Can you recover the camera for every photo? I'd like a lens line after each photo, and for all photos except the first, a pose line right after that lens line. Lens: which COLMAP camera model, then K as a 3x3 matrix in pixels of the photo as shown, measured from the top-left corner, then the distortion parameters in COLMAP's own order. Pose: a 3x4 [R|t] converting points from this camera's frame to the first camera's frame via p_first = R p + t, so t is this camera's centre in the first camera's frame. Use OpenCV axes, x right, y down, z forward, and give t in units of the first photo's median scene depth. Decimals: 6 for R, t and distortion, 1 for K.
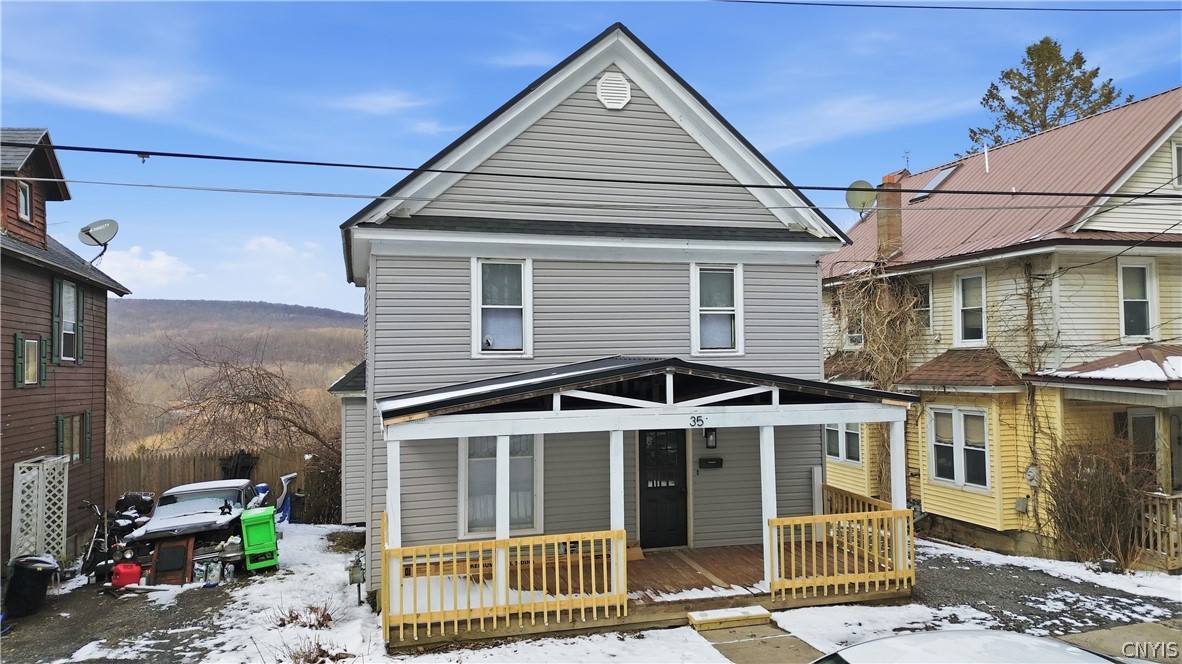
lens RADIAL K [[819.9, 0, 591.0], [0, 819.9, 332.0], [0, 0, 1]] dist [0.076979, -0.071112]
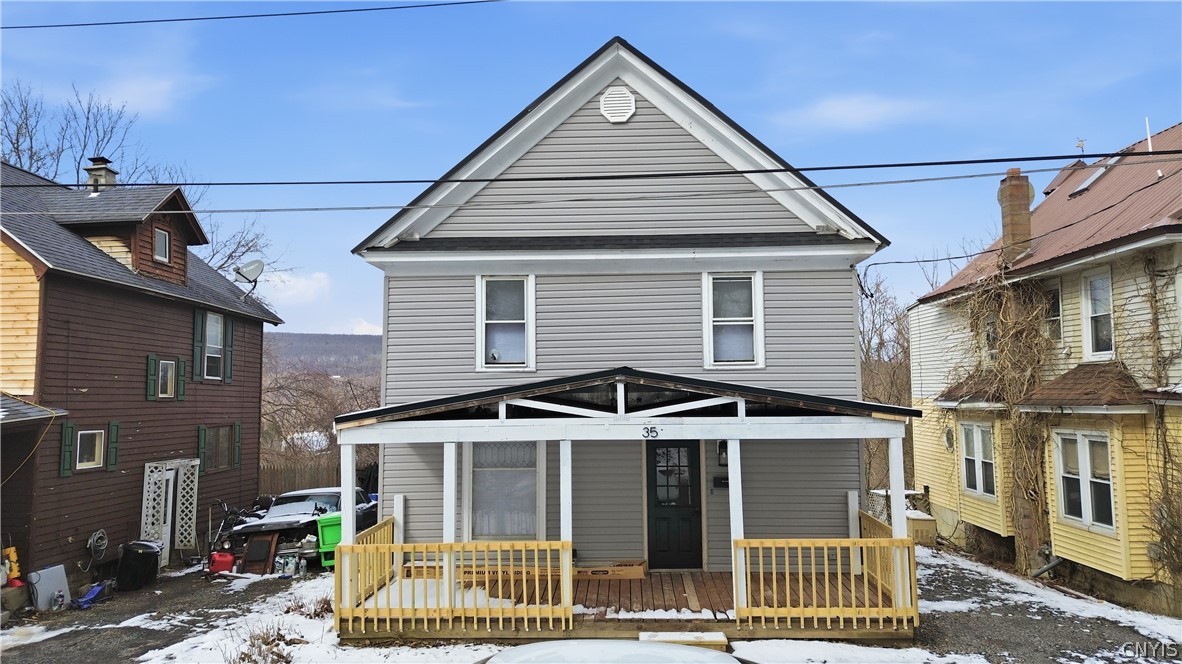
lens RADIAL K [[819.9, 0, 591.0], [0, 819.9, 332.0], [0, 0, 1]] dist [0.076979, -0.071112]
pose [[0.954190, -0.021255, -0.298444, 0.291766], [0.009931, 0.999174, -0.039407, 0.023134], [0.299035, 0.034638, 0.953613, 0.045582]]
